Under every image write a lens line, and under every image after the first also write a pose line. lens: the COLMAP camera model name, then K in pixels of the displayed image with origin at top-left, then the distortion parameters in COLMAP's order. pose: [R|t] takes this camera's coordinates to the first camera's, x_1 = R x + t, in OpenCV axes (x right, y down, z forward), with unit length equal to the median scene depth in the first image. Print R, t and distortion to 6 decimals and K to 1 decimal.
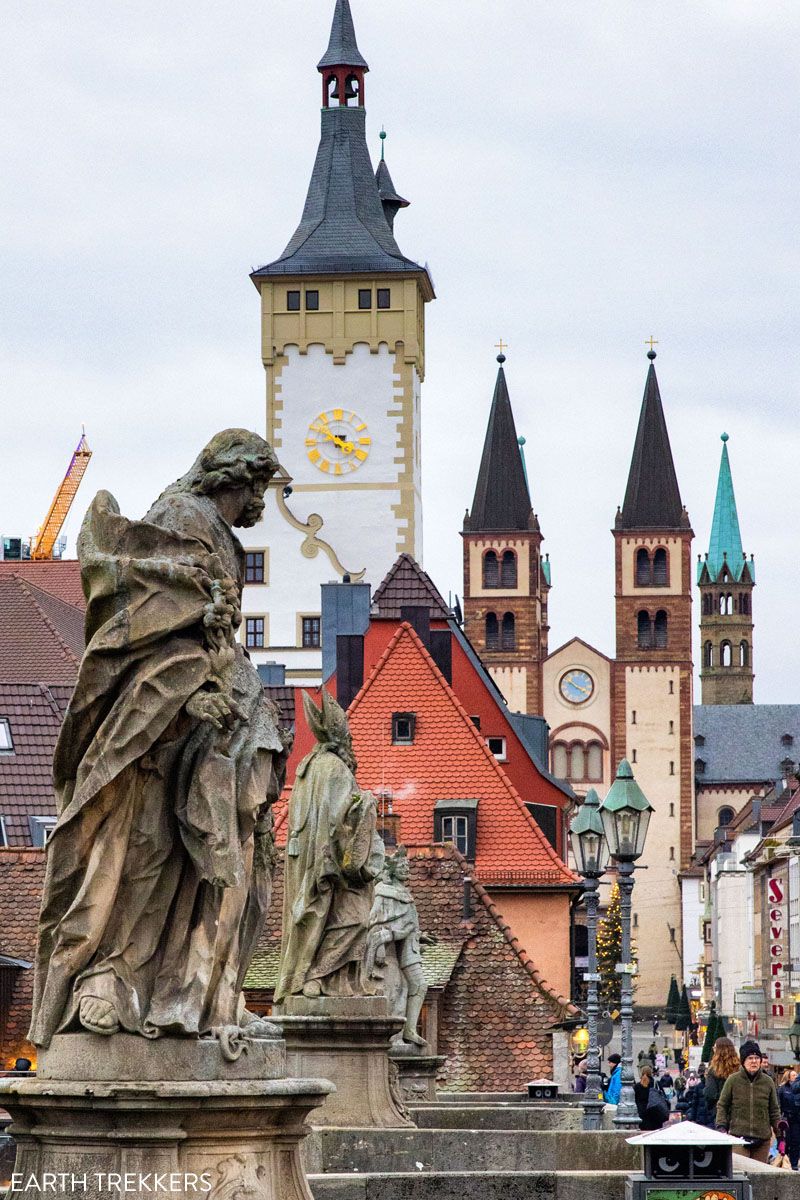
lens RADIAL K [[3987.5, 0, 396.9], [0, 3987.5, 600.1], [0, 0, 1]] dist [0.072566, 0.000000]
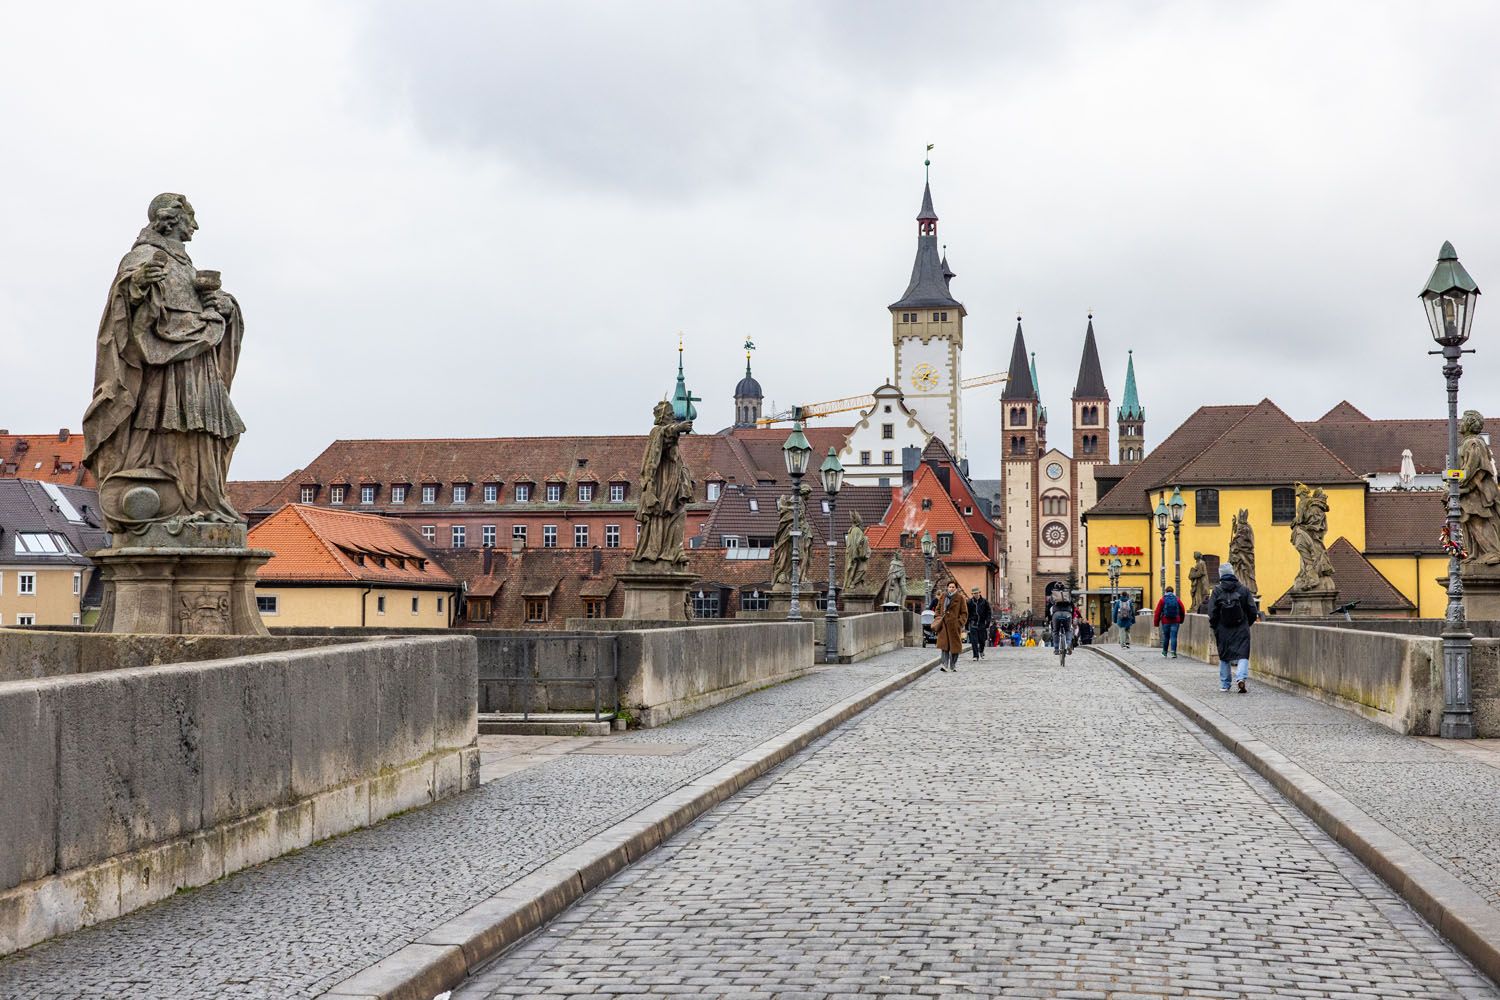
lens RADIAL K [[1876.9, 0, 745.0], [0, 1876.9, 490.6], [0, 0, 1]] dist [0.004884, 0.000000]
pose [[0.992504, -0.001699, -0.122199, 0.015452], [0.005716, 0.999454, 0.032536, -0.008946], [0.122077, -0.032991, 0.991972, -0.130046]]
